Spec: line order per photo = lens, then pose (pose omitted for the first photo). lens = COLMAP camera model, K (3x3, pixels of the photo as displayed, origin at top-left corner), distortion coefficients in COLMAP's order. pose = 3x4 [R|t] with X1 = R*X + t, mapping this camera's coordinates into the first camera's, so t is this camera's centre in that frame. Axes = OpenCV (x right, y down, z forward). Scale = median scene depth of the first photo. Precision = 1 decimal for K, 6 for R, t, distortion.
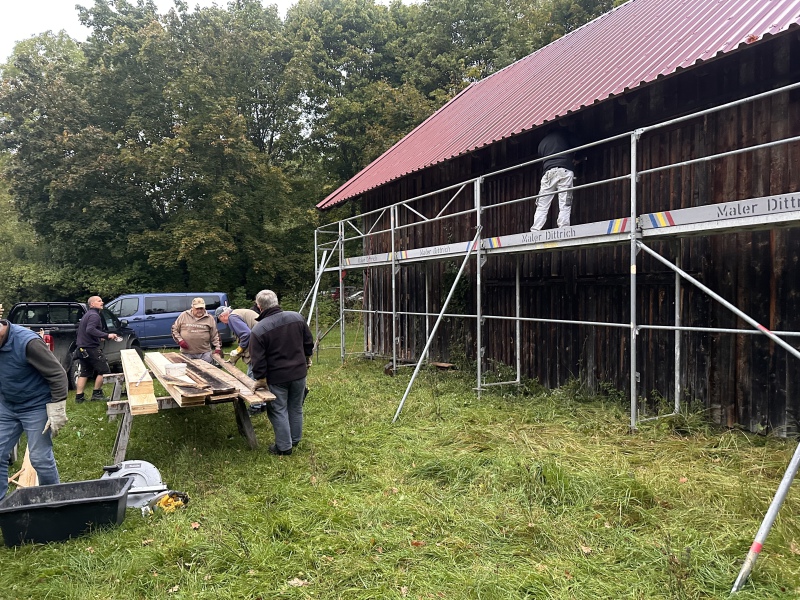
lens RADIAL K [[554.9, 0, 406.5], [0, 554.9, 307.7], [0, 0, 1]] dist [0.043971, -0.049897]
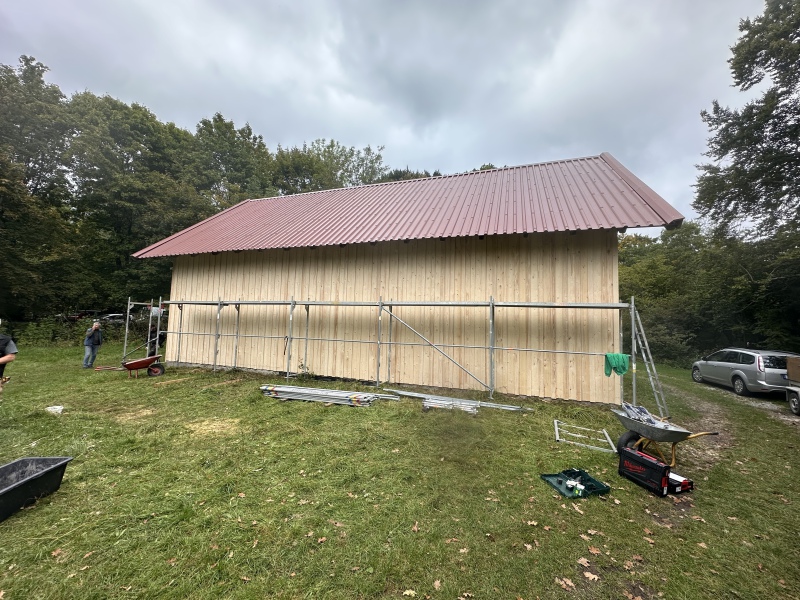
lens RADIAL K [[316.4, 0, 399.7], [0, 316.4, 299.8], [0, 0, 1]] dist [-0.003593, 0.000312]
pose [[0.756684, 0.076118, 0.649335, -0.100881], [-0.016292, 0.995086, -0.097662, -0.004230], [-0.653578, 0.063321, 0.754206, -0.014603]]
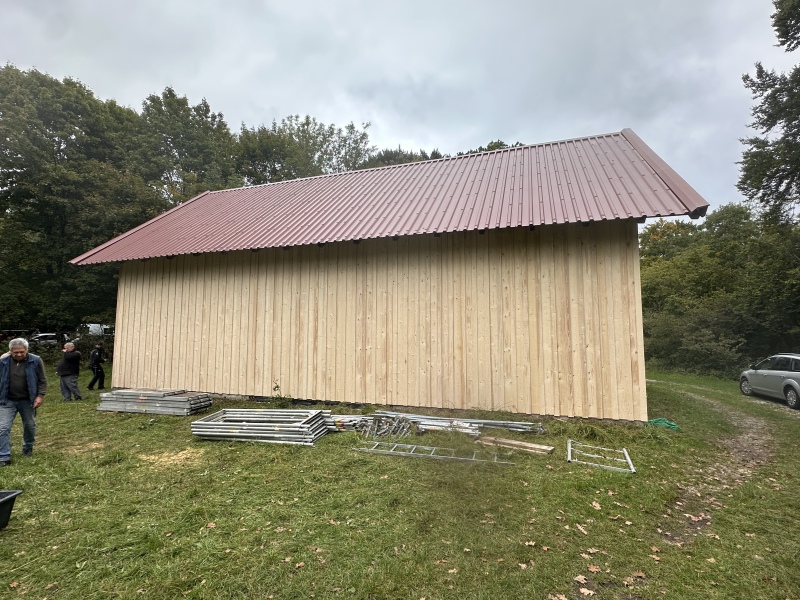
lens RADIAL K [[388.9, 0, 399.4], [0, 388.9, 300.6], [0, 0, 1]] dist [-0.003030, -0.000355]
pose [[0.751449, 0.068391, 0.656237, -0.107961], [0.010299, 0.993276, -0.115309, -0.001690], [-0.659711, 0.093407, 0.745692, -0.031269]]
